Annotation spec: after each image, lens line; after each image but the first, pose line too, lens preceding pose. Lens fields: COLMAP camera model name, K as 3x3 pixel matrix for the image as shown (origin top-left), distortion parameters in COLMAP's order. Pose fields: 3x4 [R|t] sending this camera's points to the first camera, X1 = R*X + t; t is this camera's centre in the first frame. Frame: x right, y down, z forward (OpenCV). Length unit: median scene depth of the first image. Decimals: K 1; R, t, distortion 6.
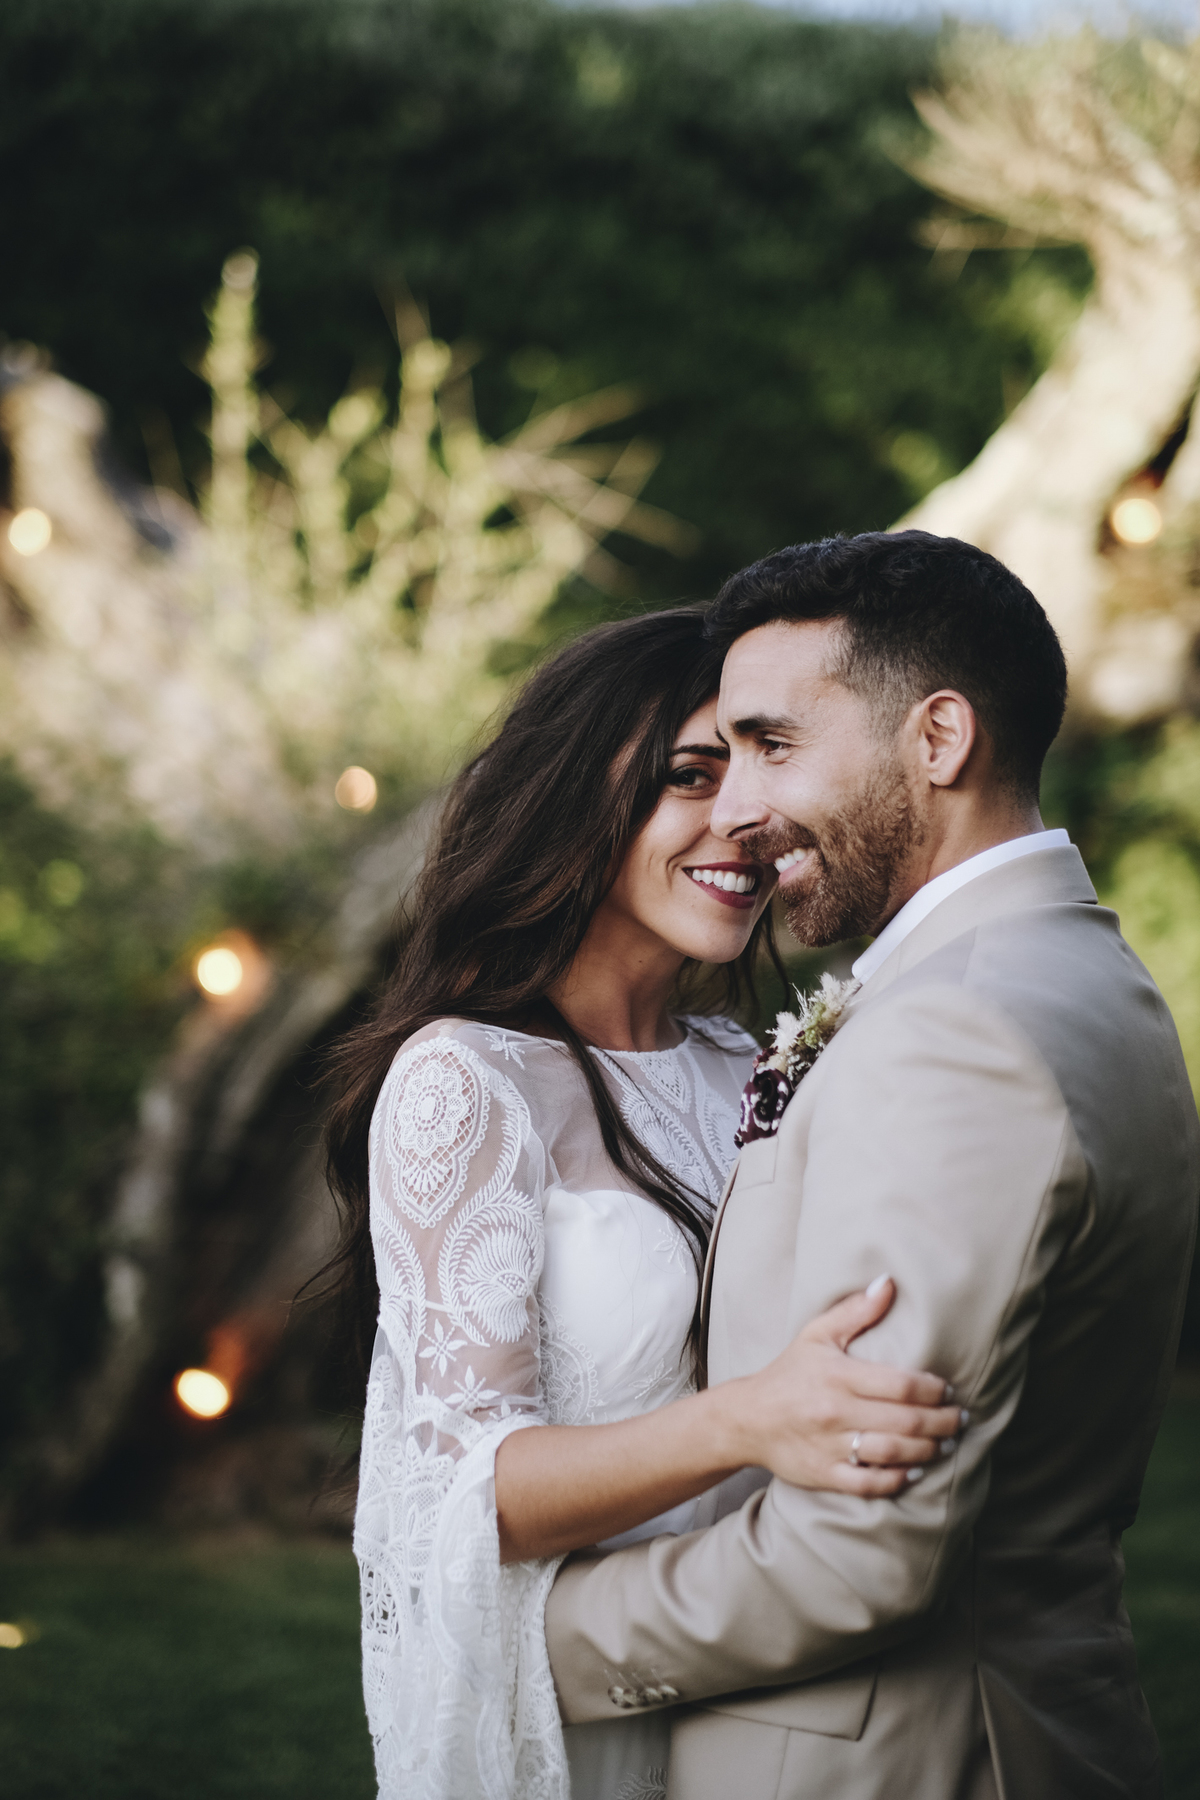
lens RADIAL K [[3475.7, 0, 600.0], [0, 3475.7, 900.0], [0, 0, 1]] dist [-0.041669, -0.169644]
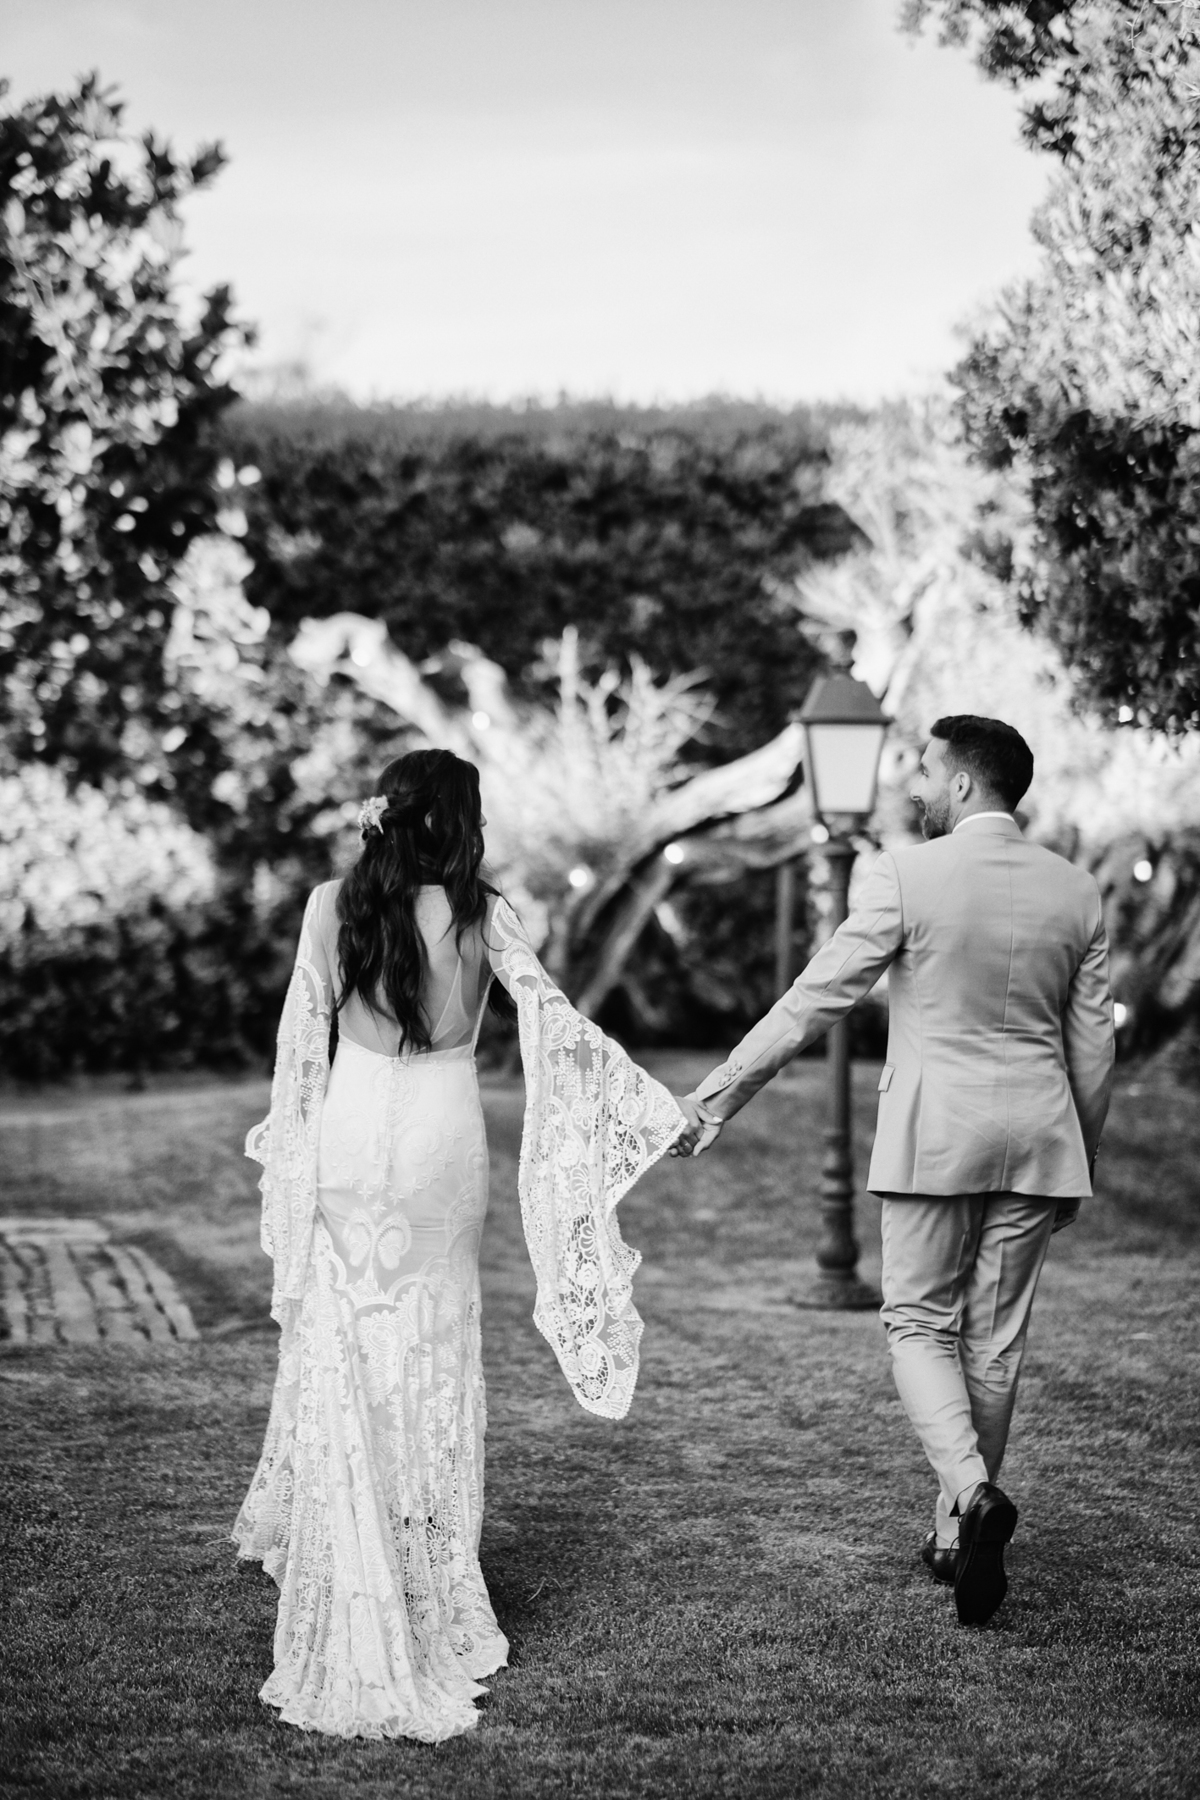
lens RADIAL K [[4407.5, 0, 600.0], [0, 4407.5, 900.0], [0, 0, 1]] dist [0.014602, 0.029975]
pose [[0.998954, -0.045078, 0.007674, -0.108957], [0.045000, 0.998937, 0.009945, 0.002257], [-0.008114, -0.009589, 0.999921, -2.491406]]
